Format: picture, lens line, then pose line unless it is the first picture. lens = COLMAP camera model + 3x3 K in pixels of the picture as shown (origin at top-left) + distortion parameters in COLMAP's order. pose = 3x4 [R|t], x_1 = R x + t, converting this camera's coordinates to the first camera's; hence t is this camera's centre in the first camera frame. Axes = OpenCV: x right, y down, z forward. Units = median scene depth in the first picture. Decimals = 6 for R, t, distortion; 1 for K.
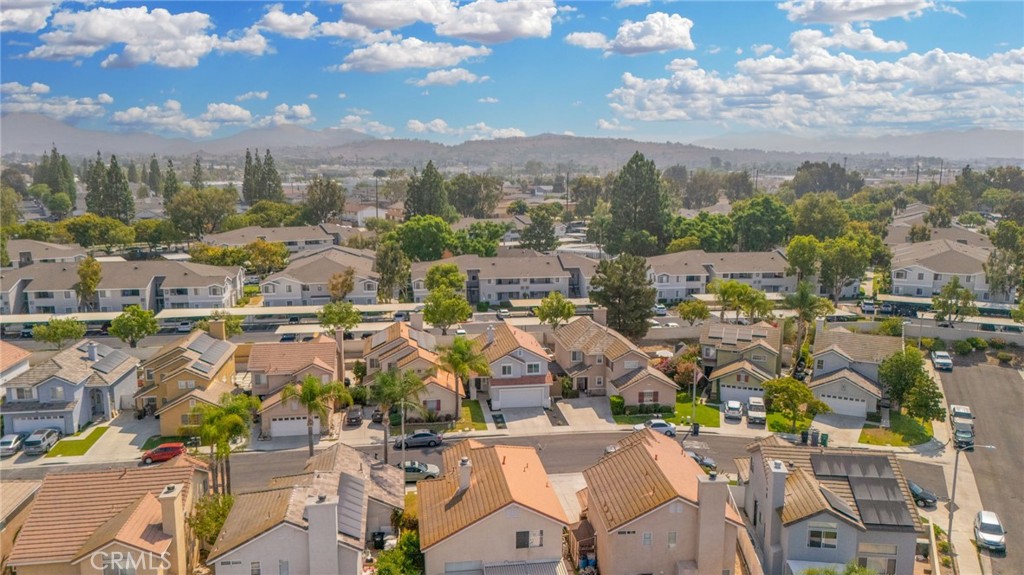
lens RADIAL K [[770.2, 0, 511.6], [0, 770.2, 285.2], [0, 0, 1]] dist [0.047652, -0.031855]
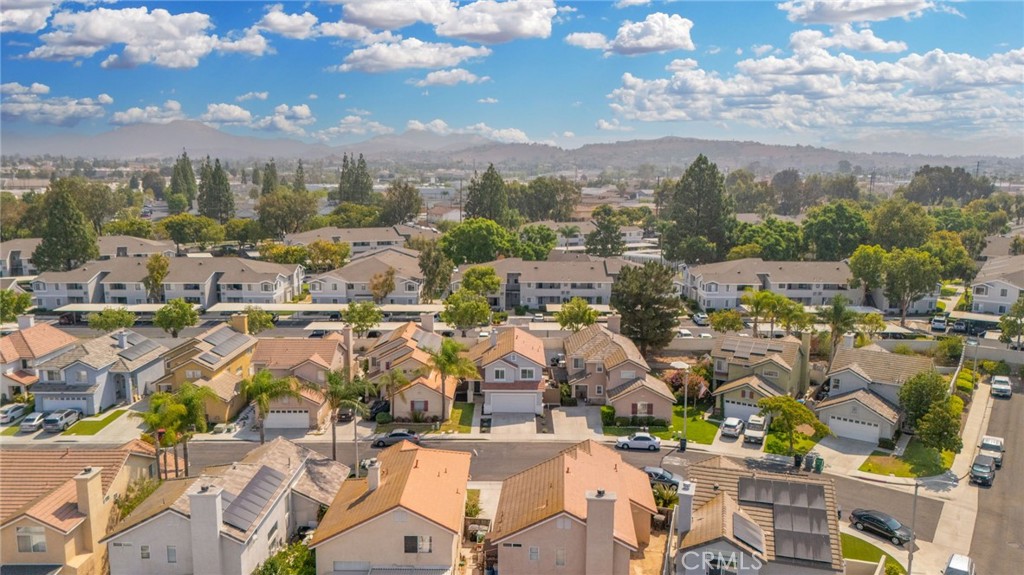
lens RADIAL K [[770.2, 0, 511.0], [0, 770.2, 289.0], [0, 0, 1]] dist [0.047652, -0.031855]
pose [[0.986988, 0.027759, -0.158378, 0.160578], [-0.027806, 0.999611, 0.001919, -0.001980], [0.158370, 0.002510, 0.987377, 0.022518]]
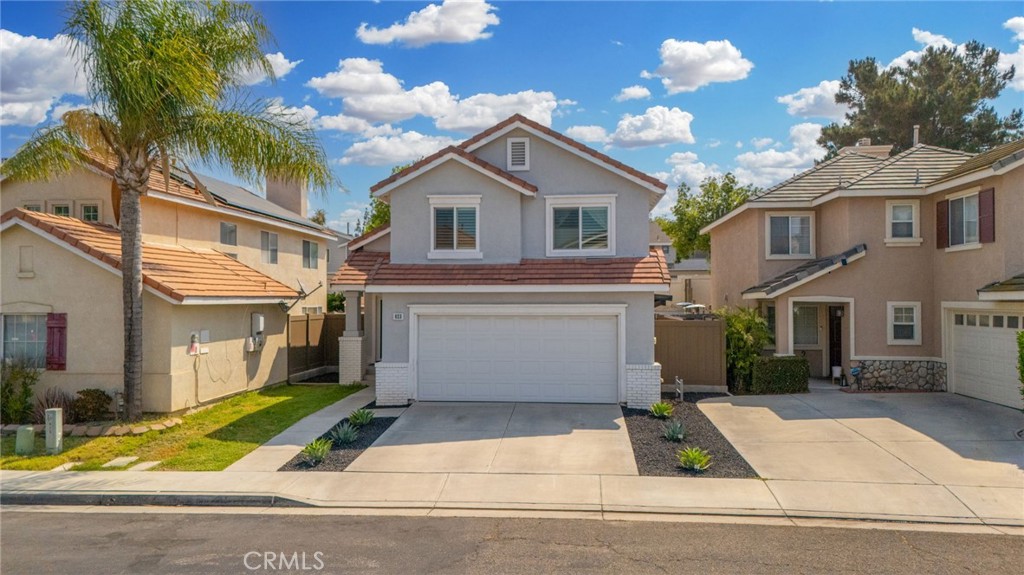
lens RADIAL K [[770.2, 0, 516.8], [0, 770.2, 288.0], [0, 0, 1]] dist [0.047652, -0.031855]
pose [[0.971472, -0.008201, -0.237013, 0.061845], [-0.035249, 0.983308, -0.178503, 0.163720], [0.234520, 0.181765, 0.954967, 0.790578]]
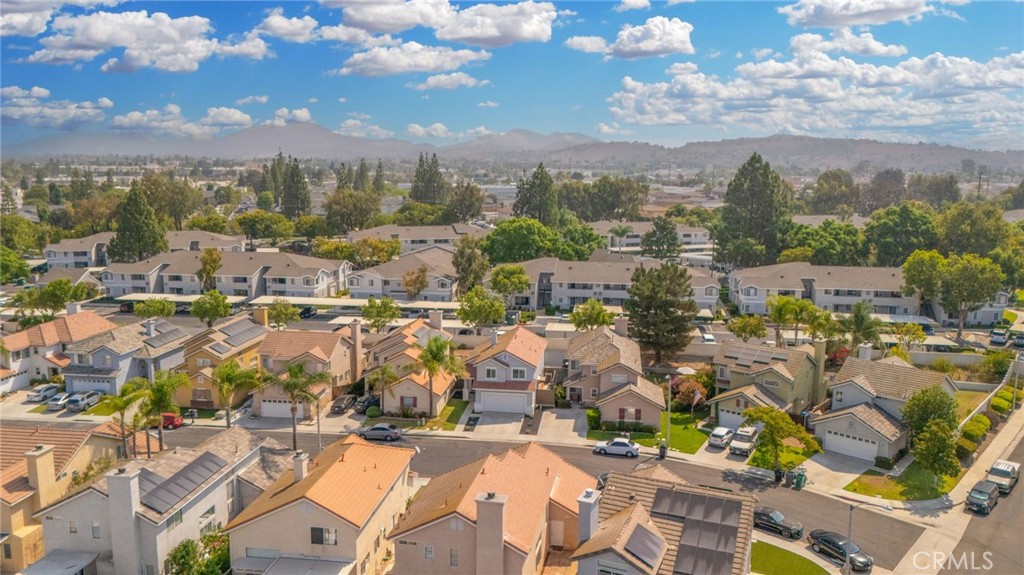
lens RADIAL K [[770.2, 0, 509.9], [0, 770.2, 292.4], [0, 0, 1]] dist [0.047652, -0.031855]
pose [[0.956081, 0.051135, -0.288607, 0.294547], [-0.049712, 0.998688, 0.012264, -0.007133], [0.288856, 0.002622, 0.957369, 0.058172]]
